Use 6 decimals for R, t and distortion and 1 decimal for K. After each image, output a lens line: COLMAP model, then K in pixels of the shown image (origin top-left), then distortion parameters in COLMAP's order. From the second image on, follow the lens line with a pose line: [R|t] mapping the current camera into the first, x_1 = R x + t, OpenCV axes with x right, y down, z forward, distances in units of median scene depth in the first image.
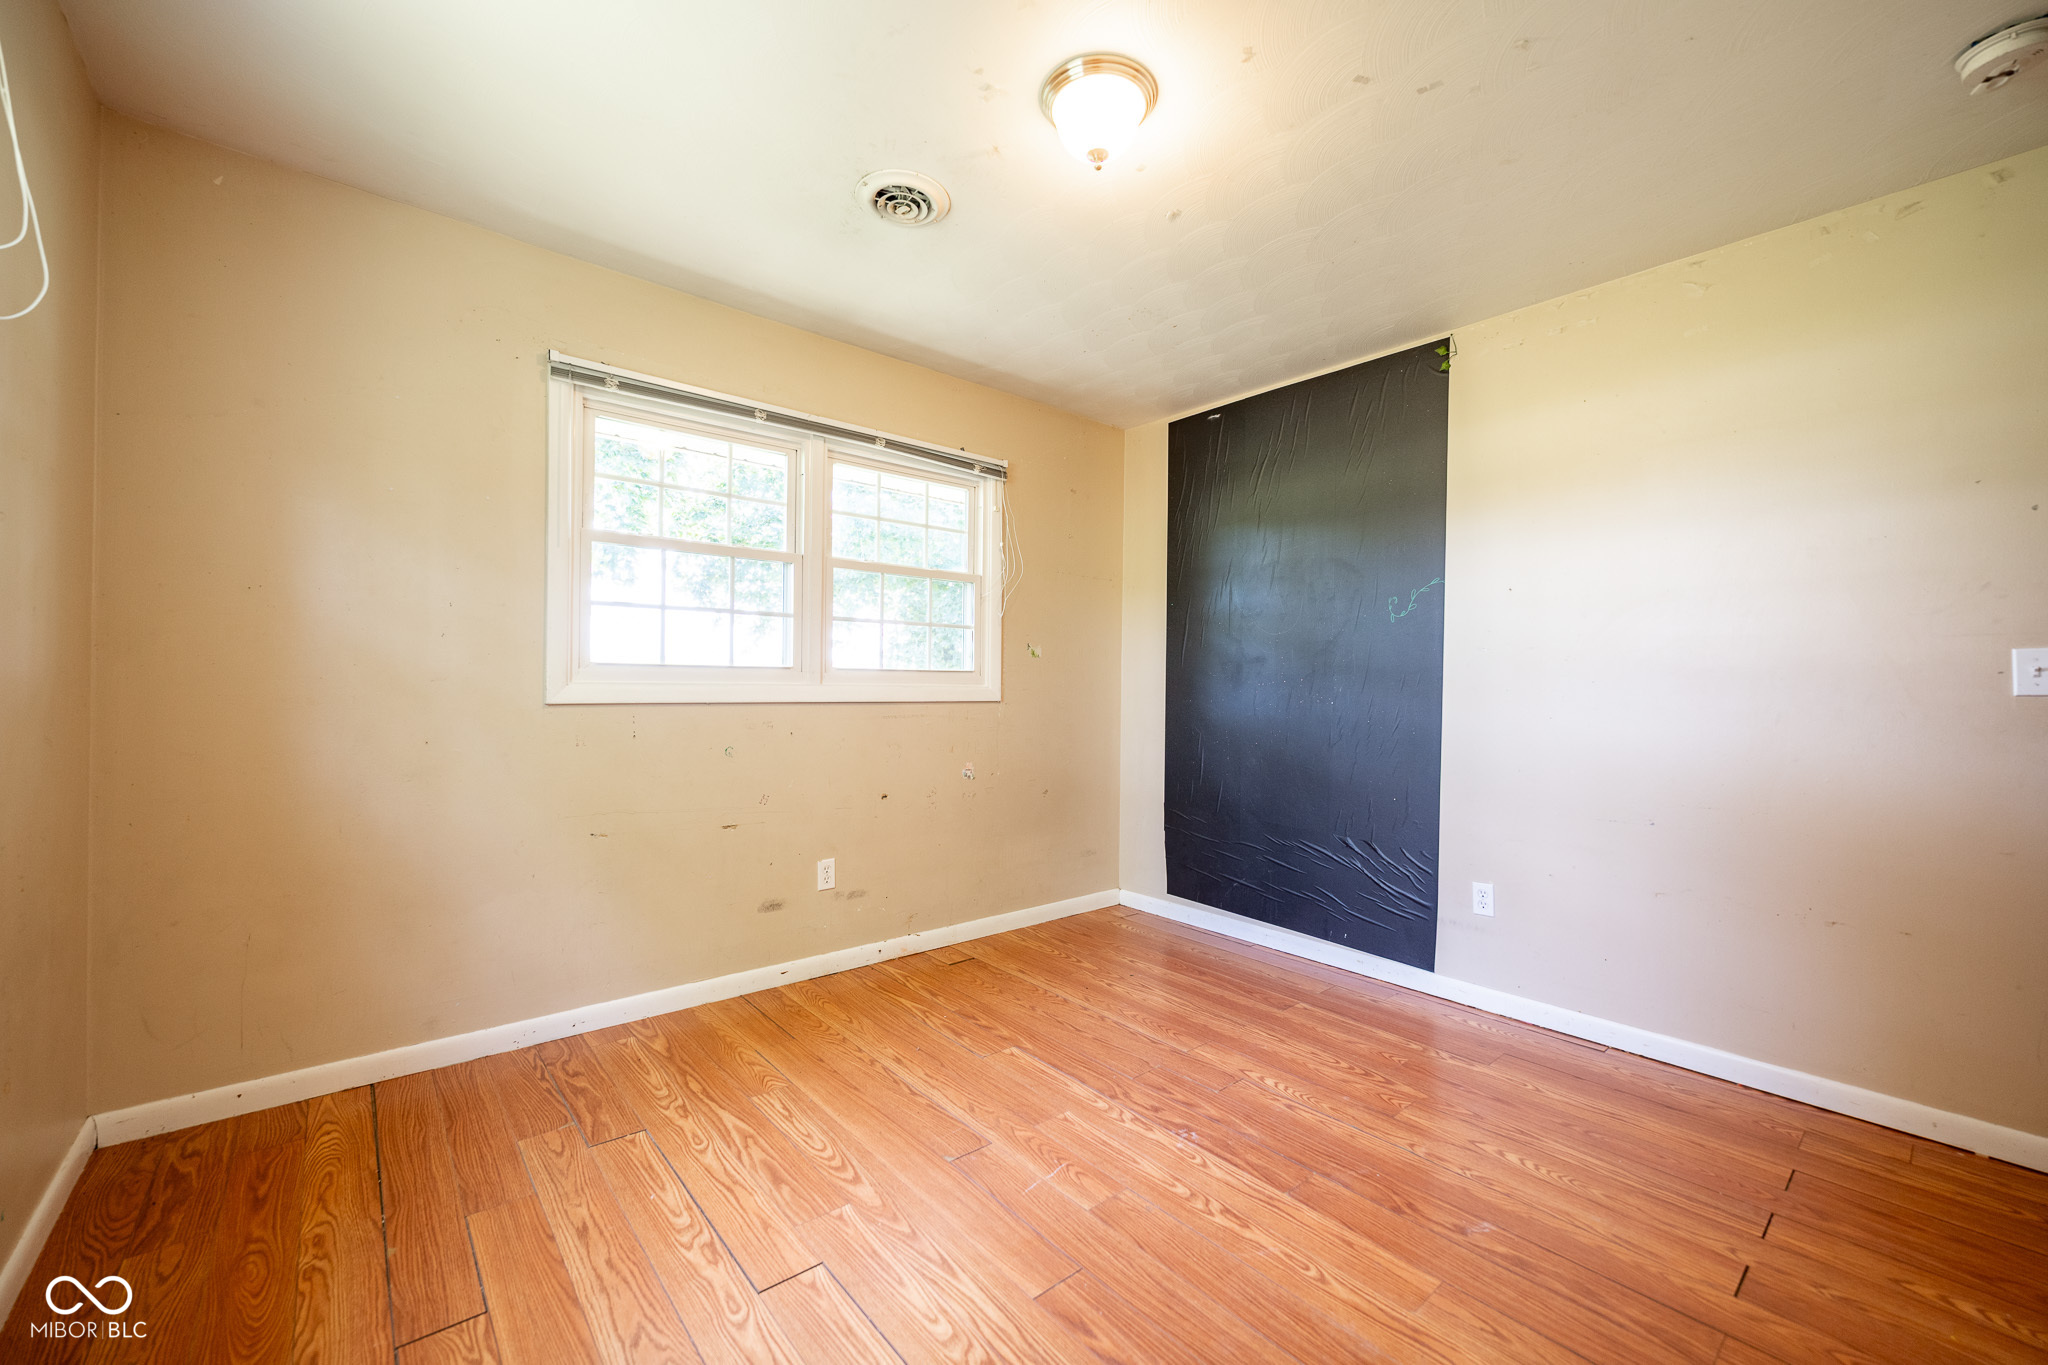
lens RADIAL K [[813.6, 0, 1032.5], [0, 813.6, 681.8], [0, 0, 1]] dist [0.000893, 0.000157]
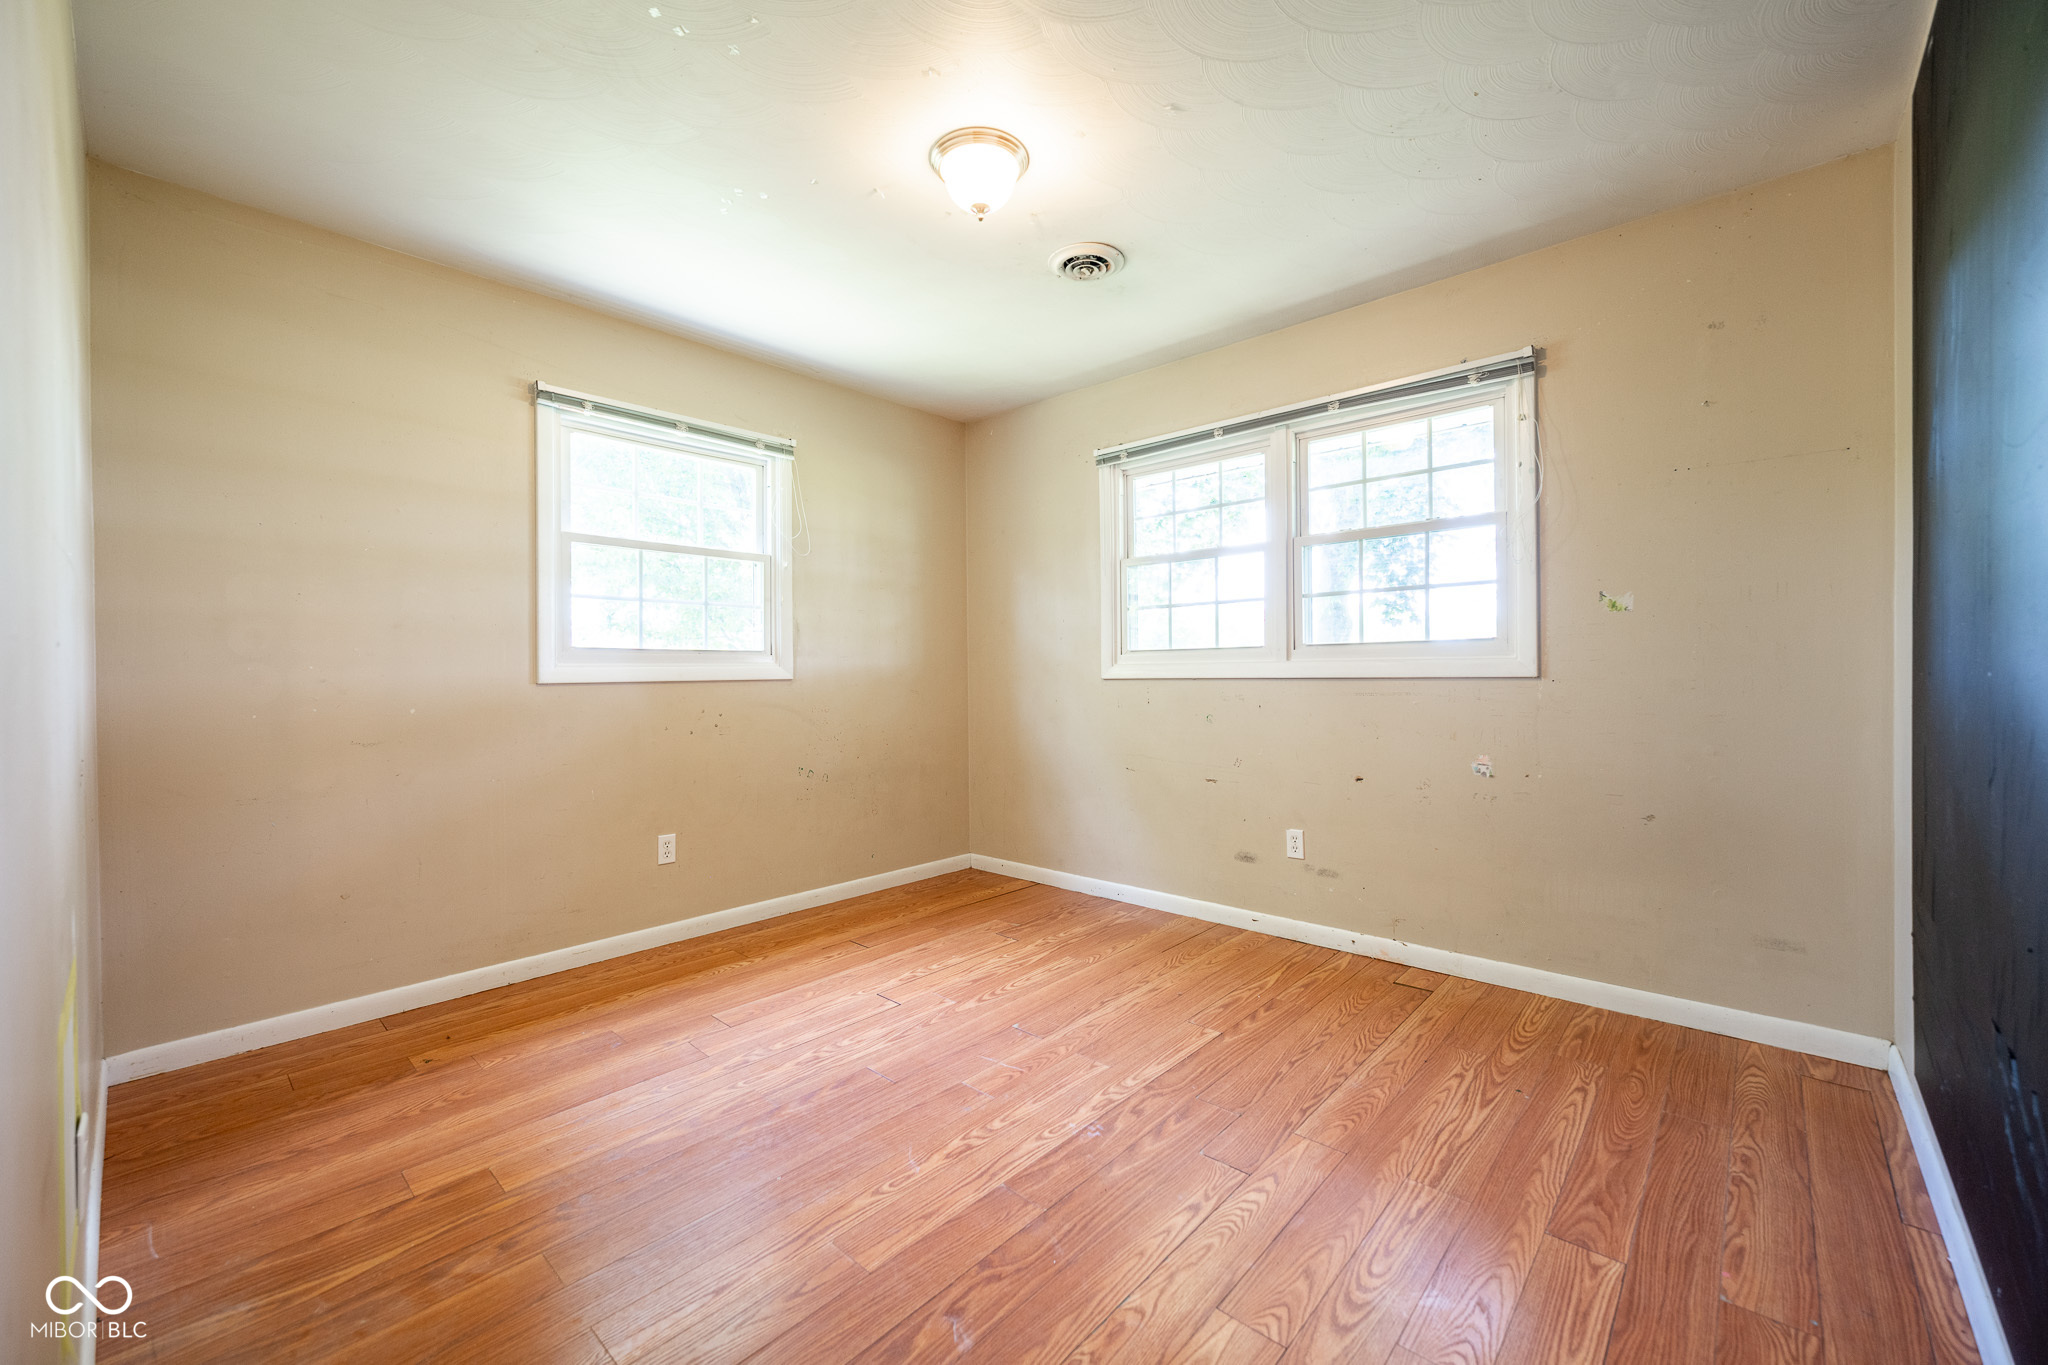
lens RADIAL K [[813.6, 0, 1026.3], [0, 813.6, 672.5], [0, 0, 1]] dist [0.000893, 0.000157]
pose [[0.125665, -0.011727, -0.992003, 0.837811], [0.016917, 0.999810, -0.009676, 0.025671], [0.991928, -0.015566, 0.125840, 0.606629]]
